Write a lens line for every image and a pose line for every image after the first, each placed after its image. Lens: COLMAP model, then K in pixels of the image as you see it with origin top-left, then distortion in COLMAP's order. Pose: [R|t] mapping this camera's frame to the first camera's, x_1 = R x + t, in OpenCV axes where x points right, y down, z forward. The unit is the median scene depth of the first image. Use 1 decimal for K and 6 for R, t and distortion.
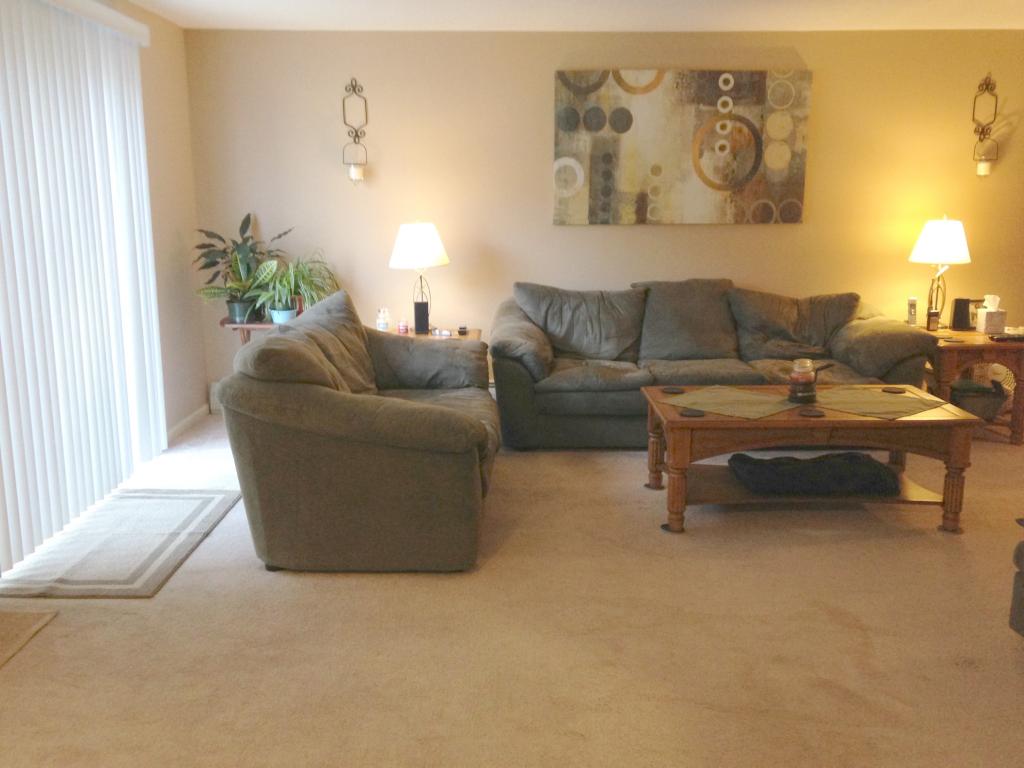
lens RADIAL K [[942.3, 0, 488.9], [0, 942.3, 394.7], [0, 0, 1]] dist [0.032152, 0.000000]
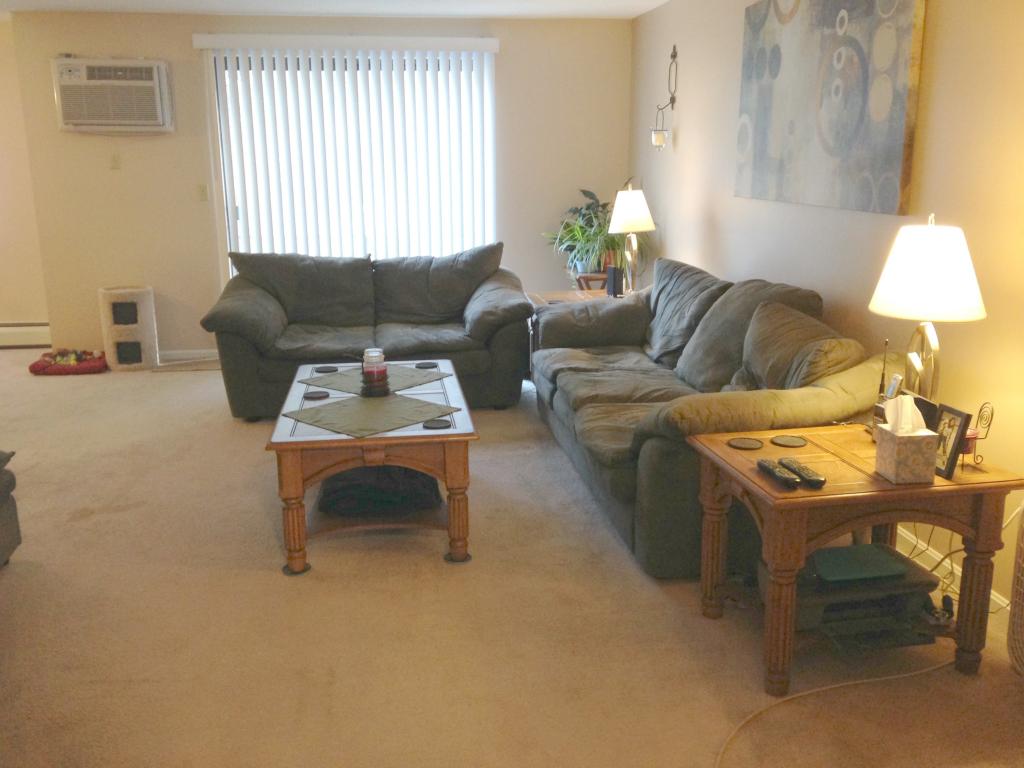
lens RADIAL K [[942.3, 0, 464.7], [0, 942.3, 366.7], [0, 0, 1]] dist [0.032152, 0.000000]
pose [[0.110082, 0.217819, -0.969761, 0.889392], [-0.193526, 0.961715, 0.194044, -0.155724], [0.974900, 0.166313, 0.148021, 0.686843]]
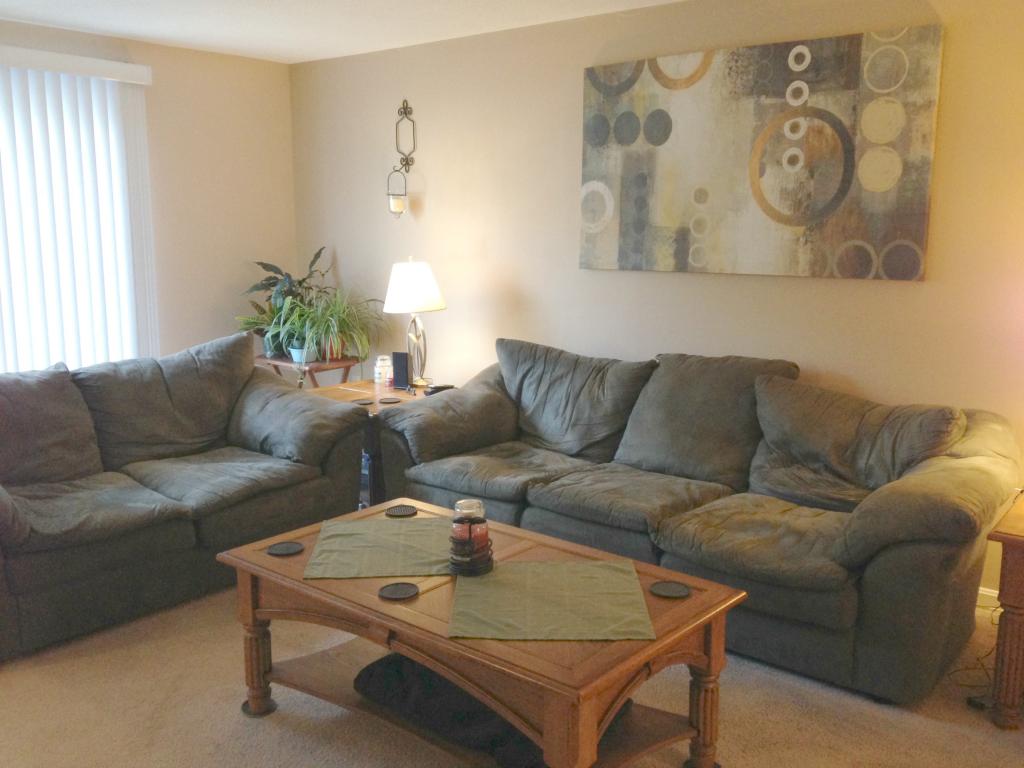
lens RADIAL K [[942.3, 0, 482.4], [0, 942.3, 385.3], [0, 0, 1]] dist [0.032152, 0.000000]
pose [[0.757179, 0.114022, -0.643178, 0.520228], [-0.137060, 0.990460, 0.014234, -0.088193], [0.638666, 0.077376, 0.765584, 0.379410]]
